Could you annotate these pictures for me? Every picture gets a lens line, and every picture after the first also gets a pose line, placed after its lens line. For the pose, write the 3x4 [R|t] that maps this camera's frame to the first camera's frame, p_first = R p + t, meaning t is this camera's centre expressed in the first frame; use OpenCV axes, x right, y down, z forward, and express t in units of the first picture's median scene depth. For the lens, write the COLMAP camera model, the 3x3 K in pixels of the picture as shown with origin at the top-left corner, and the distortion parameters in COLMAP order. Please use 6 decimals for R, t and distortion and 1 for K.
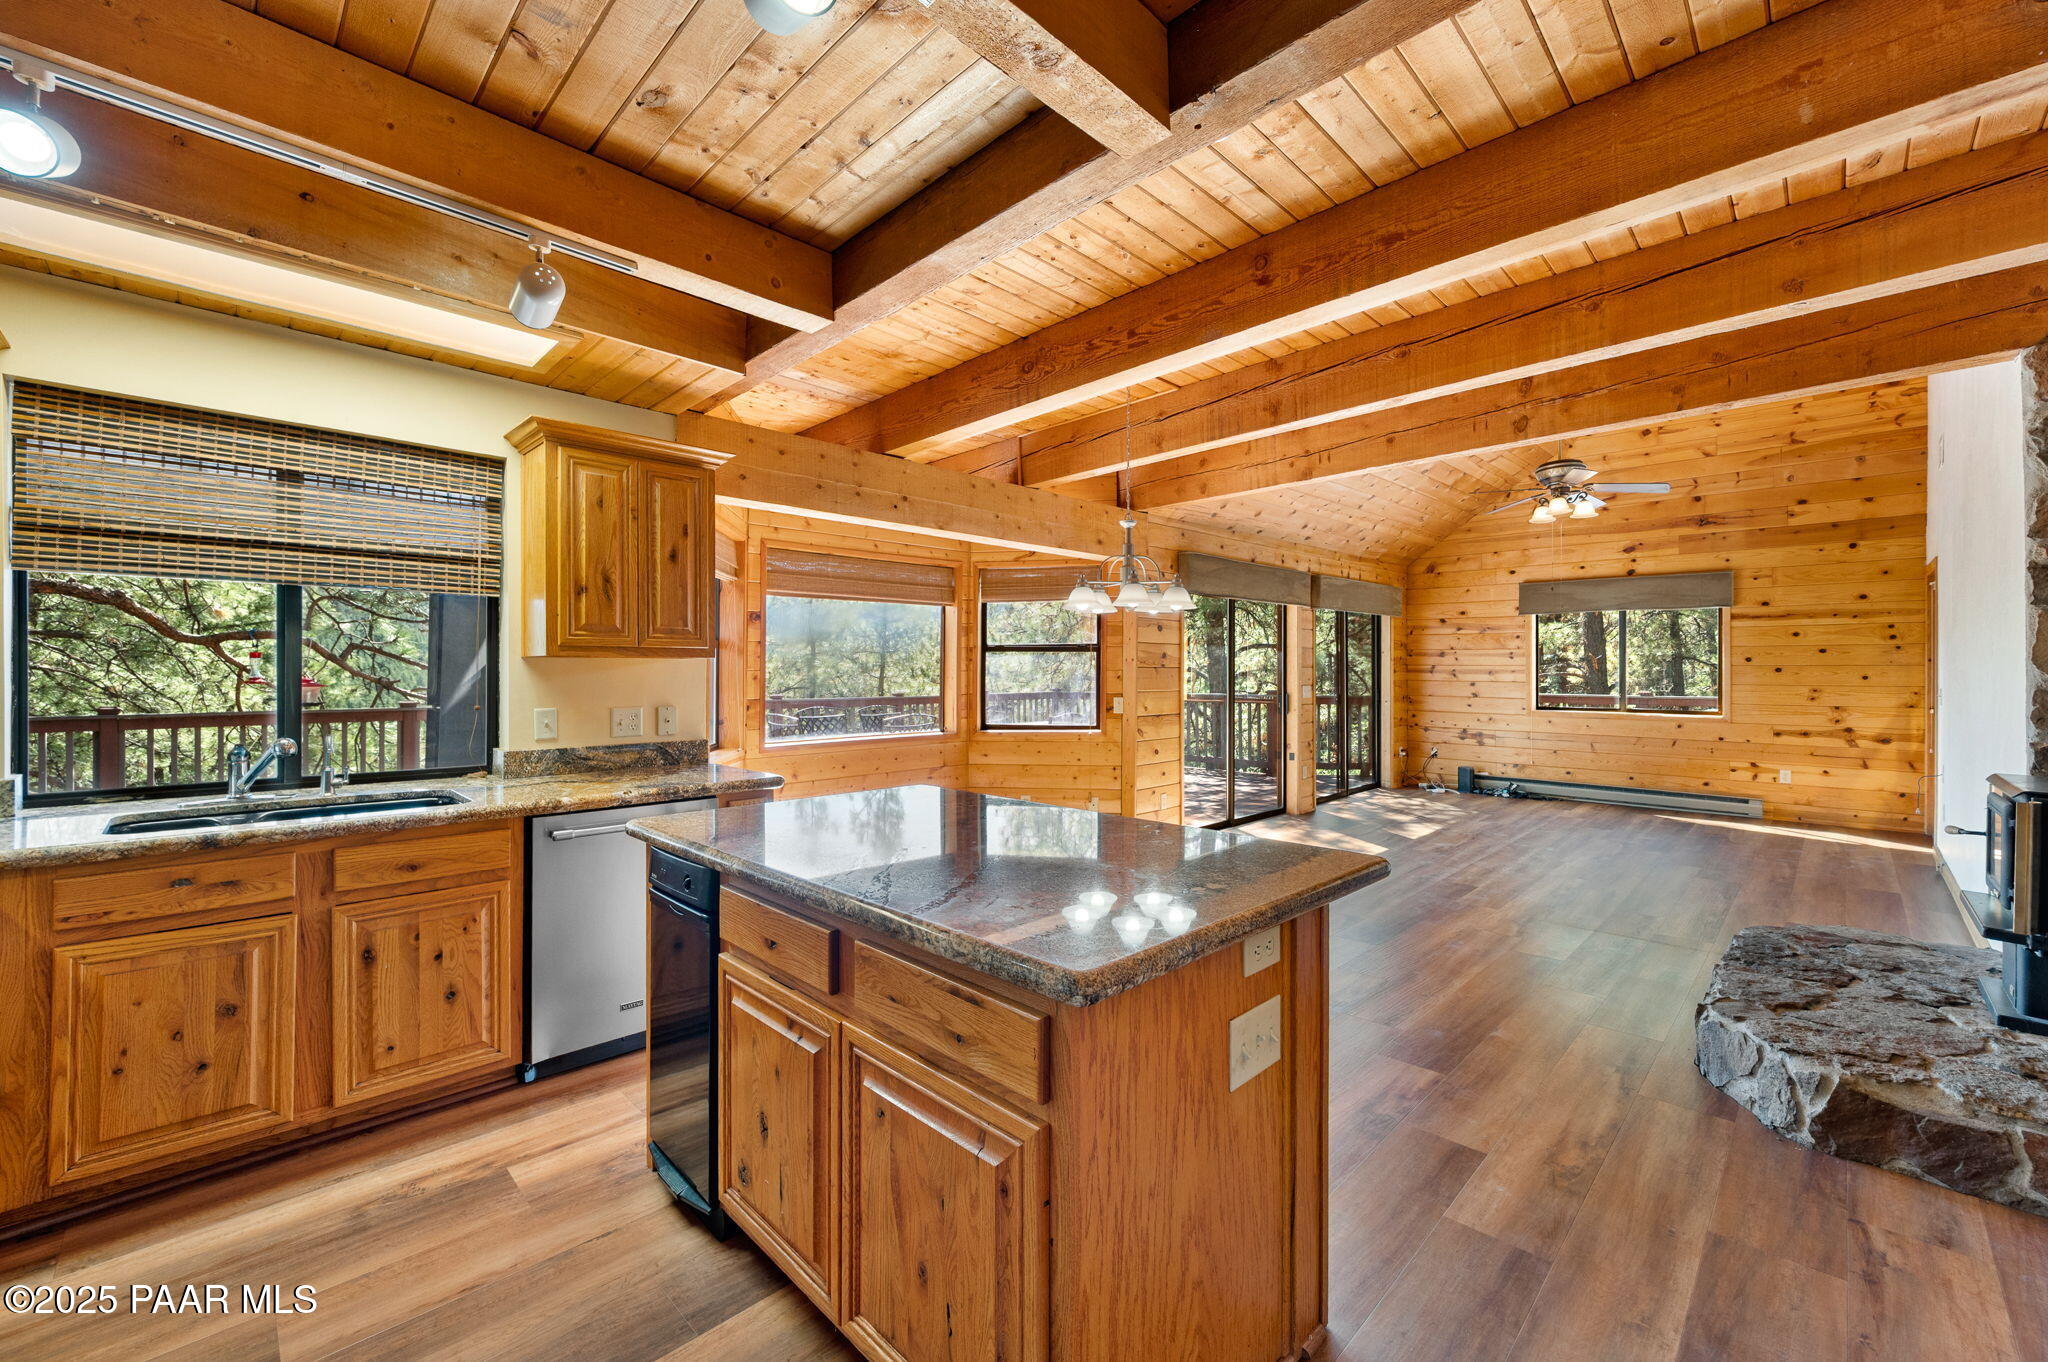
lens RADIAL K [[825.9, 0, 1027.1], [0, 825.9, 671.5], [0, 0, 1]] dist [-0.000285, -0.000030]
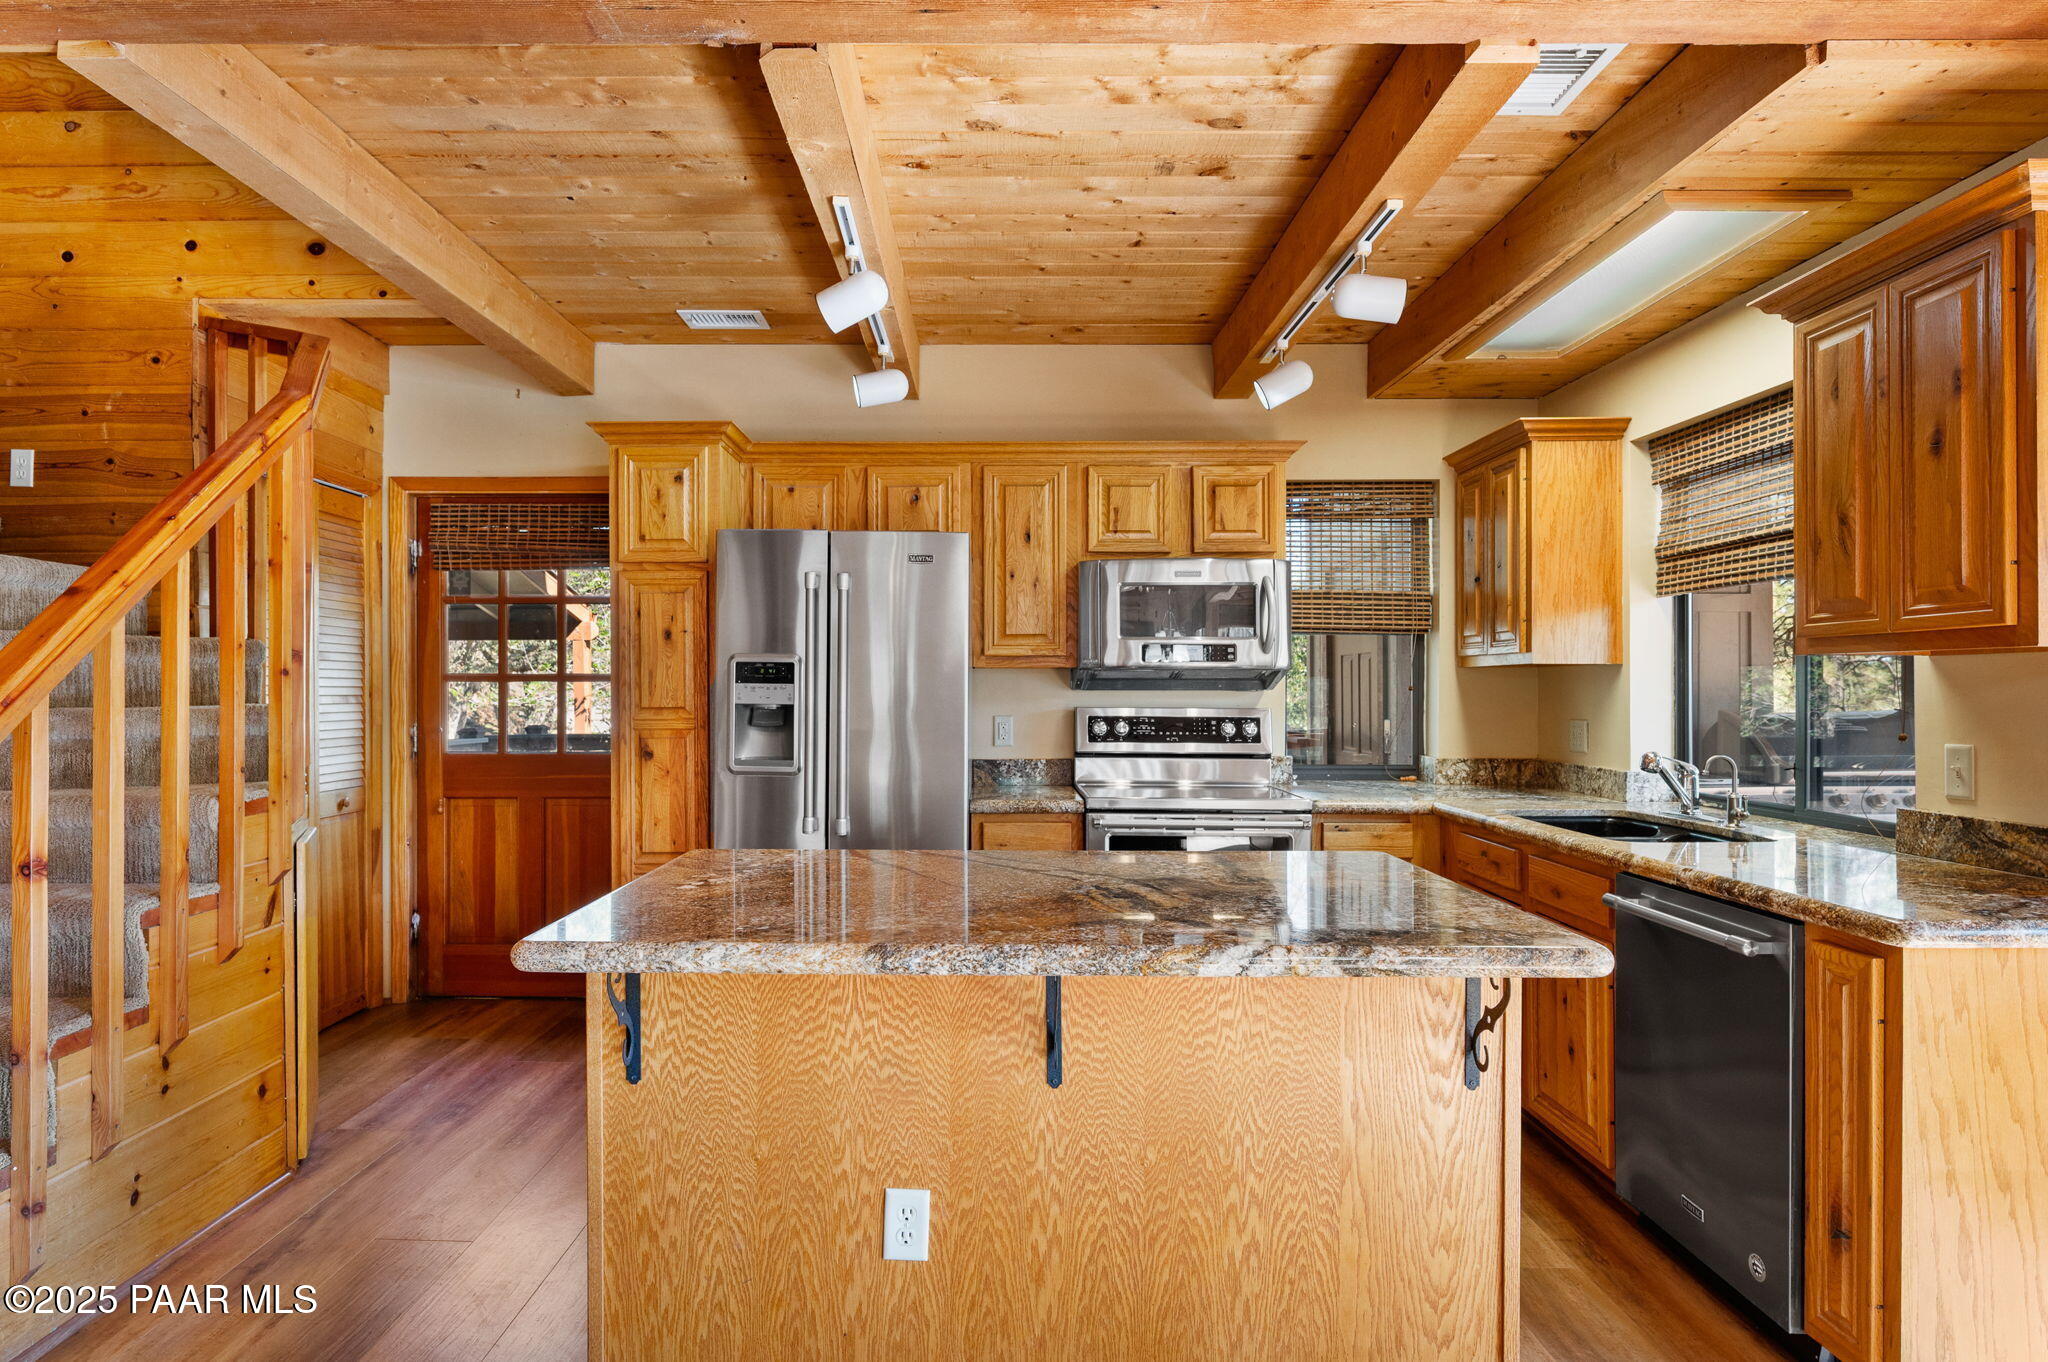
lens RADIAL K [[1141.0, 0, 968.2], [0, 1141.0, 692.8], [0, 0, 1]] dist [-0.000462, 0.000478]
pose [[-0.722168, 0.002668, -0.691713, 0.483632], [0.000516, 0.999994, 0.003318, 0.006261], [0.691718, 0.002040, -0.722165, 1.152944]]
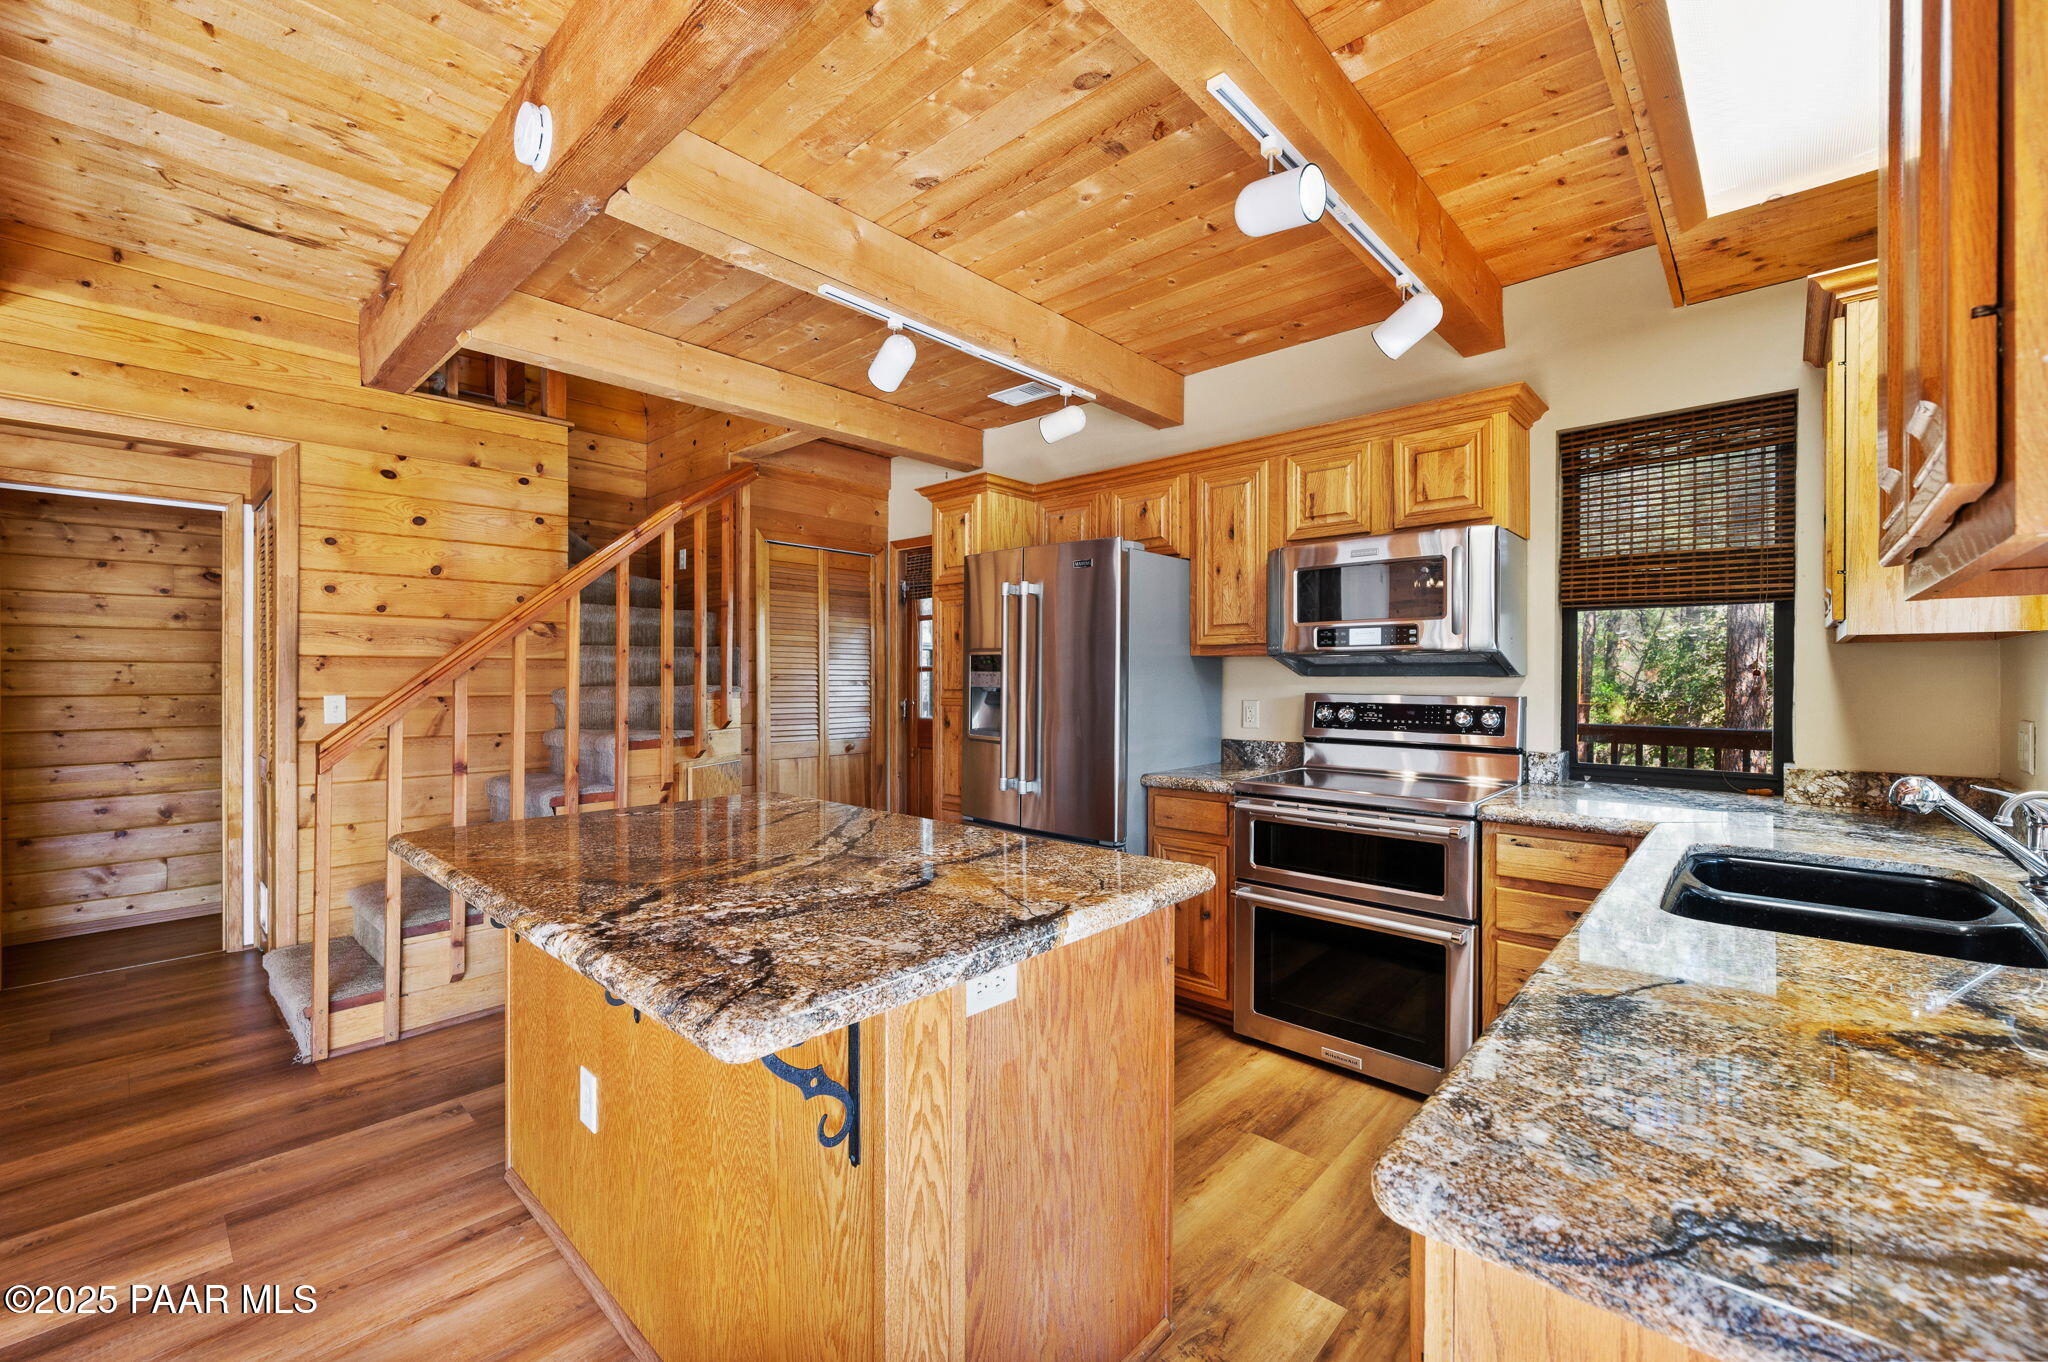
lens RADIAL K [[824.6, 0, 1023.4], [0, 824.6, 679.5], [0, 0, 1]] dist [-0.001682, -0.000176]
pose [[-0.998958, 0.000906, -0.045637, -0.215662], [0.000876, 0.999999, 0.000692, 0.011064], [0.045638, 0.000651, -0.998958, 1.261513]]
